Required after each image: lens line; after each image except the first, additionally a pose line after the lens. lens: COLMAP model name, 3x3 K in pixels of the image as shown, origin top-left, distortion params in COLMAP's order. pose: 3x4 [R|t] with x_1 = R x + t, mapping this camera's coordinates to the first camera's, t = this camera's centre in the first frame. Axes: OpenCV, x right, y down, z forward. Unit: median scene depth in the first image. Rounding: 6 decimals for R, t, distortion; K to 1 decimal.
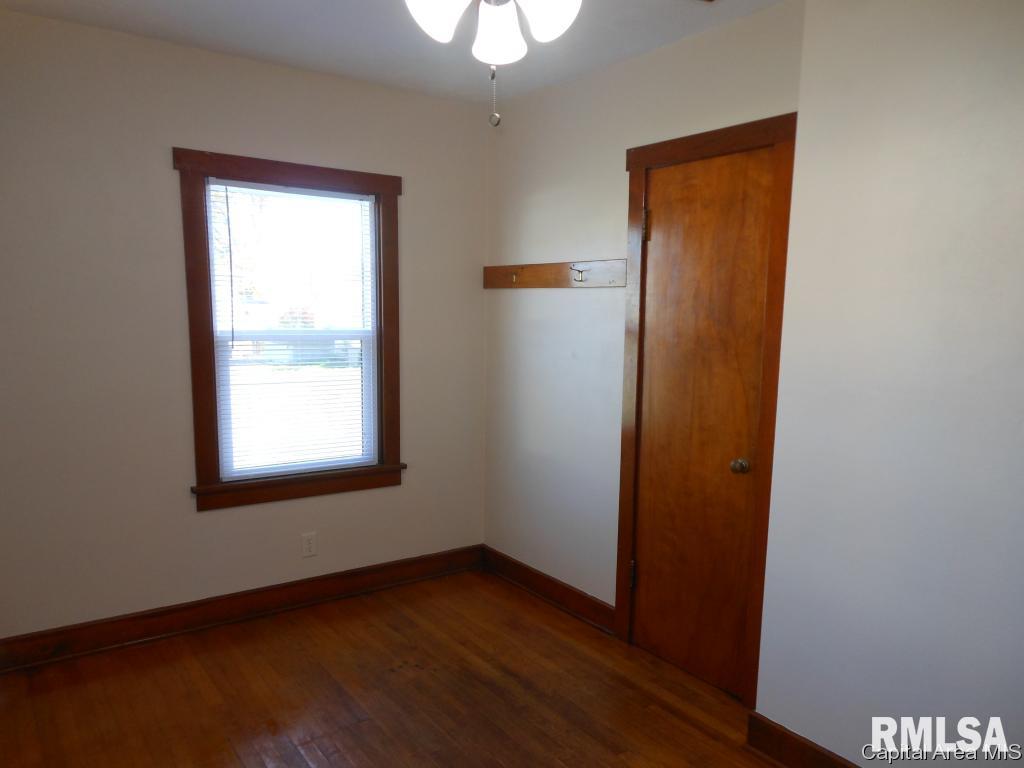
lens RADIAL K [[758.1, 0, 510.3], [0, 758.1, 413.1], [0, 0, 1]] dist [0.037554, -0.003888]
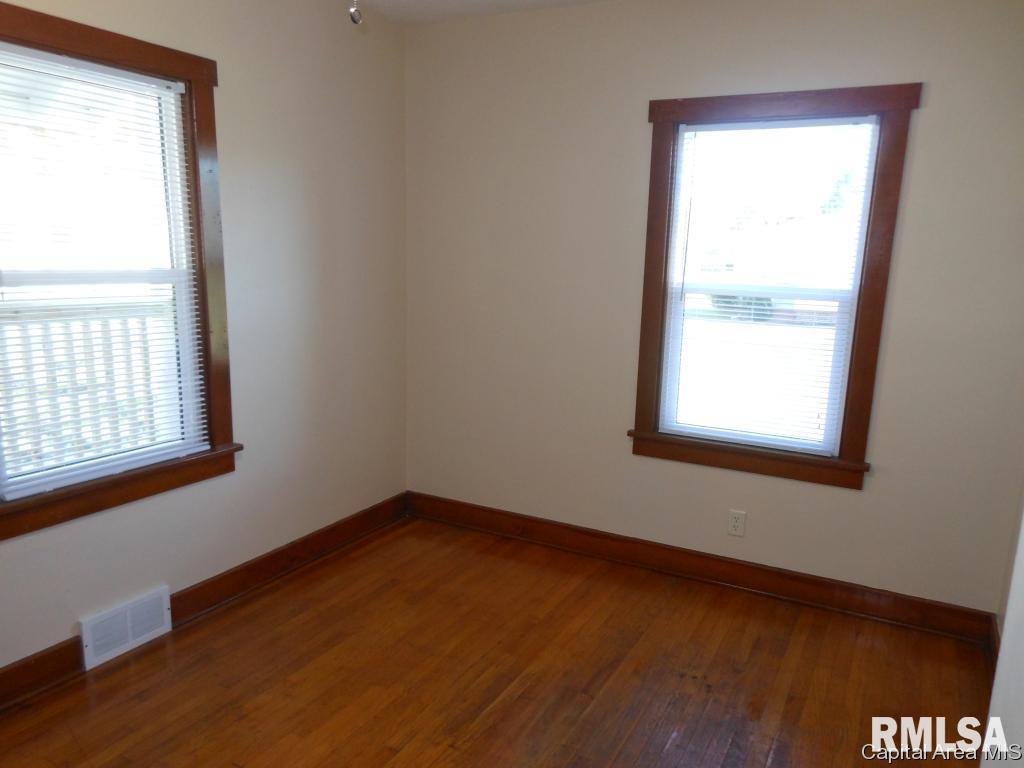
lens RADIAL K [[758.1, 0, 510.3], [0, 758.1, 413.1], [0, 0, 1]] dist [0.037554, -0.003888]
pose [[0.462644, 0.184010, -0.867237, 0.403682], [-0.149743, 0.980387, 0.128135, -0.034562], [0.873806, 0.070582, 0.481125, 0.337837]]
